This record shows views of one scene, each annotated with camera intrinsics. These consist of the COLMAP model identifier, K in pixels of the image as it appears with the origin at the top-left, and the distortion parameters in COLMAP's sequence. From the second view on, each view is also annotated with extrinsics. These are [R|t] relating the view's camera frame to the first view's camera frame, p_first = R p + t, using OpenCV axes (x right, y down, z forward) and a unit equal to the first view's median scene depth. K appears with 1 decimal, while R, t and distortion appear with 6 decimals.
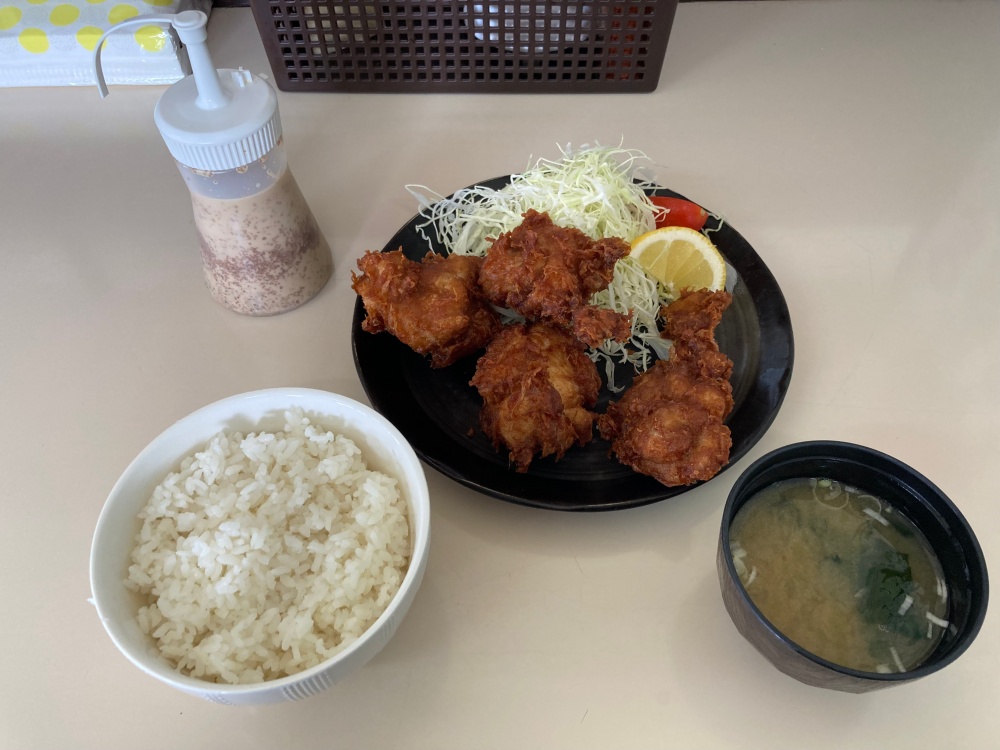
lens RADIAL K [[818.2, 0, 485.8], [0, 818.2, 371.6], [0, 0, 1]] dist [0.055826, -0.101513]
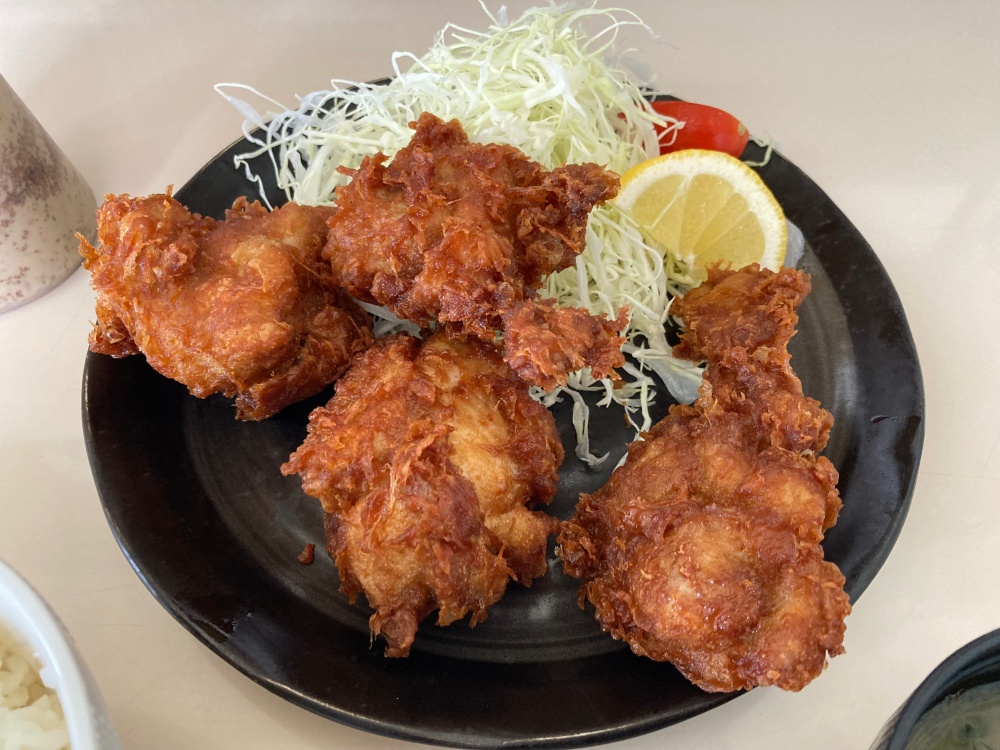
lens RADIAL K [[865.9, 0, 500.0], [0, 865.9, 375.0], [0, 0, 1]] dist [-0.012247, -0.012840]
pose [[0.998198, -0.012977, 0.058586, 0.070892], [0.011859, 0.999742, 0.019388, -0.044554], [-0.058822, -0.018658, 0.998094, 0.470248]]
